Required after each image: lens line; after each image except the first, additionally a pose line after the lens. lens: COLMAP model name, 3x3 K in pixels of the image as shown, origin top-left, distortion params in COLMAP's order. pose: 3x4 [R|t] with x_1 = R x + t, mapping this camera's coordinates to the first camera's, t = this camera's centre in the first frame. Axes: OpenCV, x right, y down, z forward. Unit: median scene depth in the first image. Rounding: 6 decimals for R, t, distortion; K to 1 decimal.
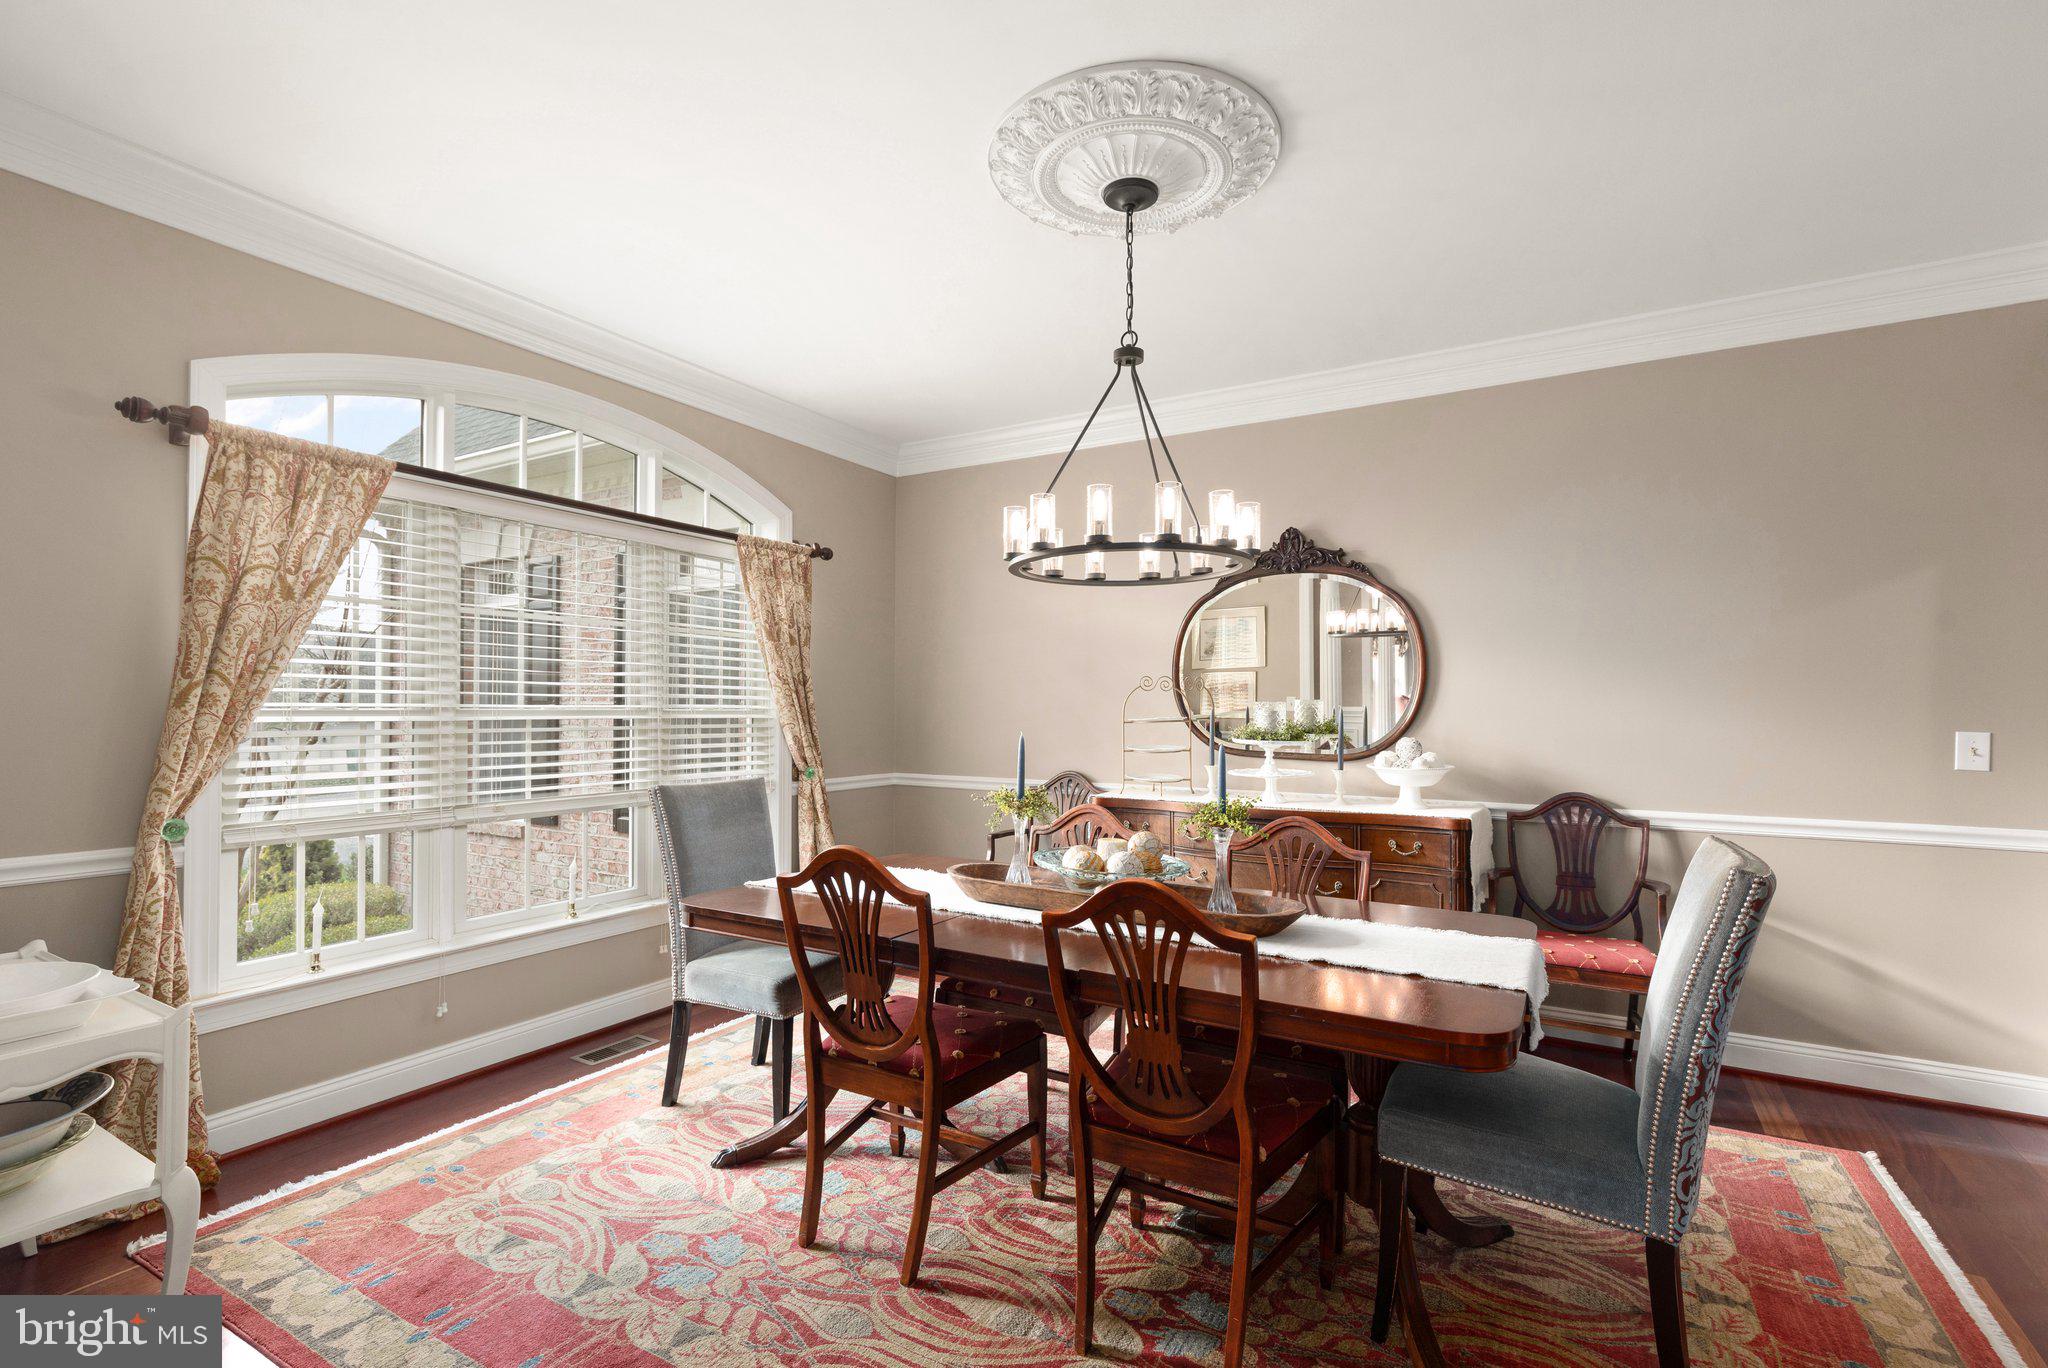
lens RADIAL K [[941.3, 0, 1025.2], [0, 941.3, 692.1], [0, 0, 1]] dist [0.004700, -0.001022]
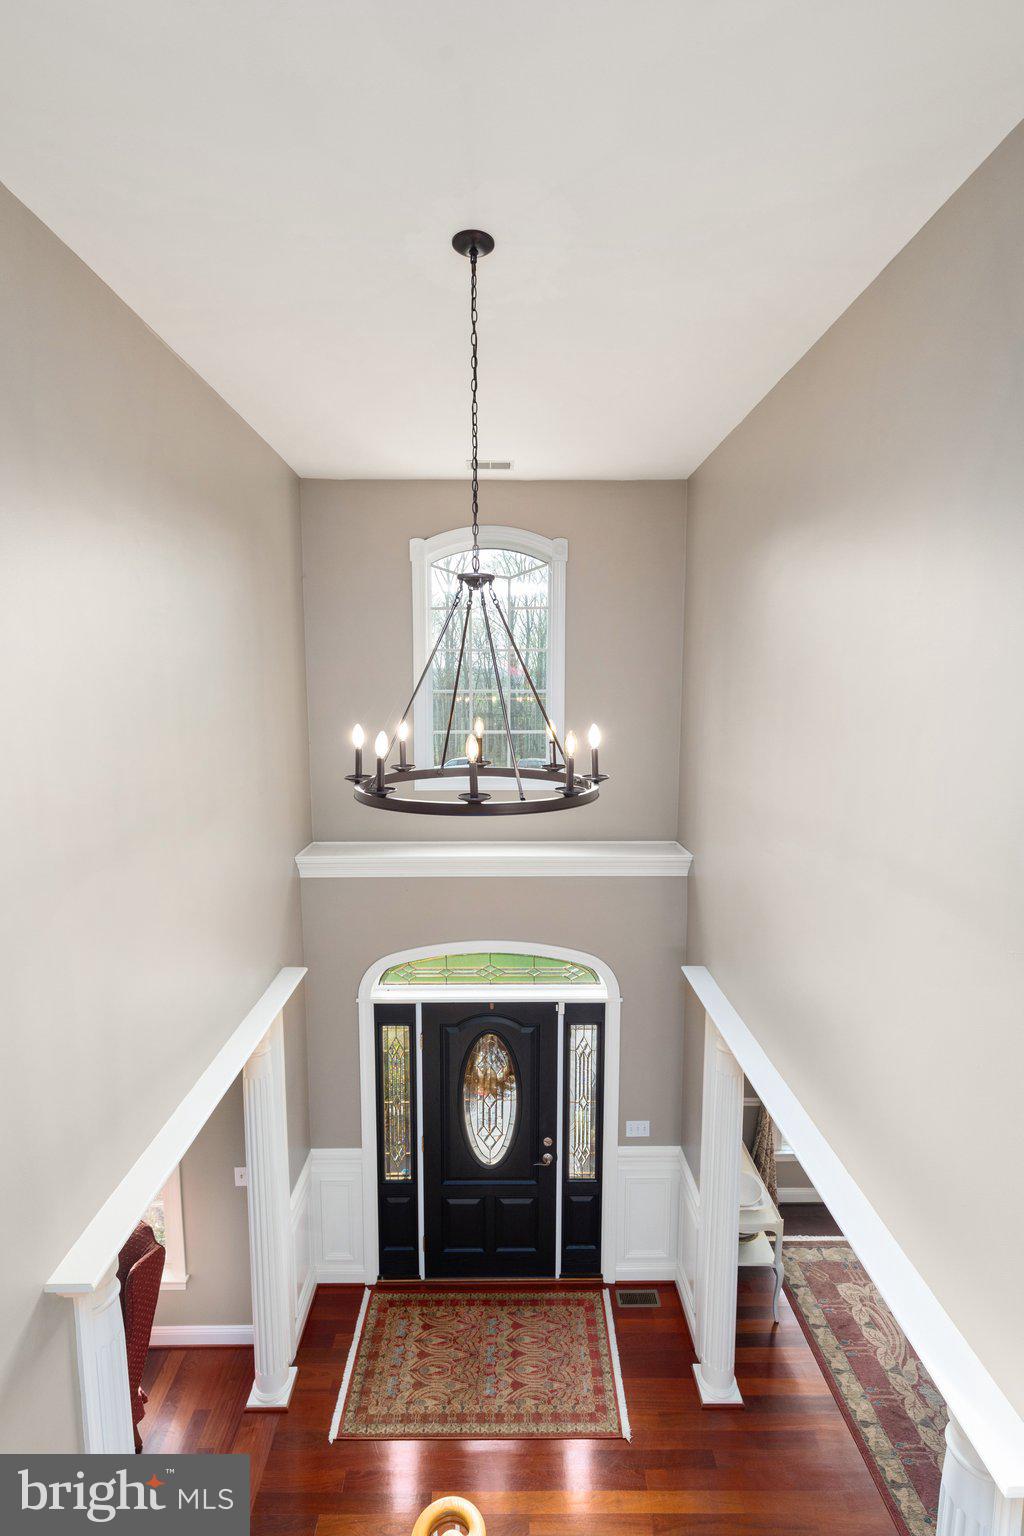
lens RADIAL K [[706.0, 0, 508.4], [0, 706.0, 771.5], [0, 0, 1]] dist [0.004700, -0.001022]
pose [[0.509930, 0.096554, -0.854780, 0.574855], [0.007151, 0.993171, 0.116452, -1.379801], [0.860186, -0.065495, 0.505757, -0.928321]]
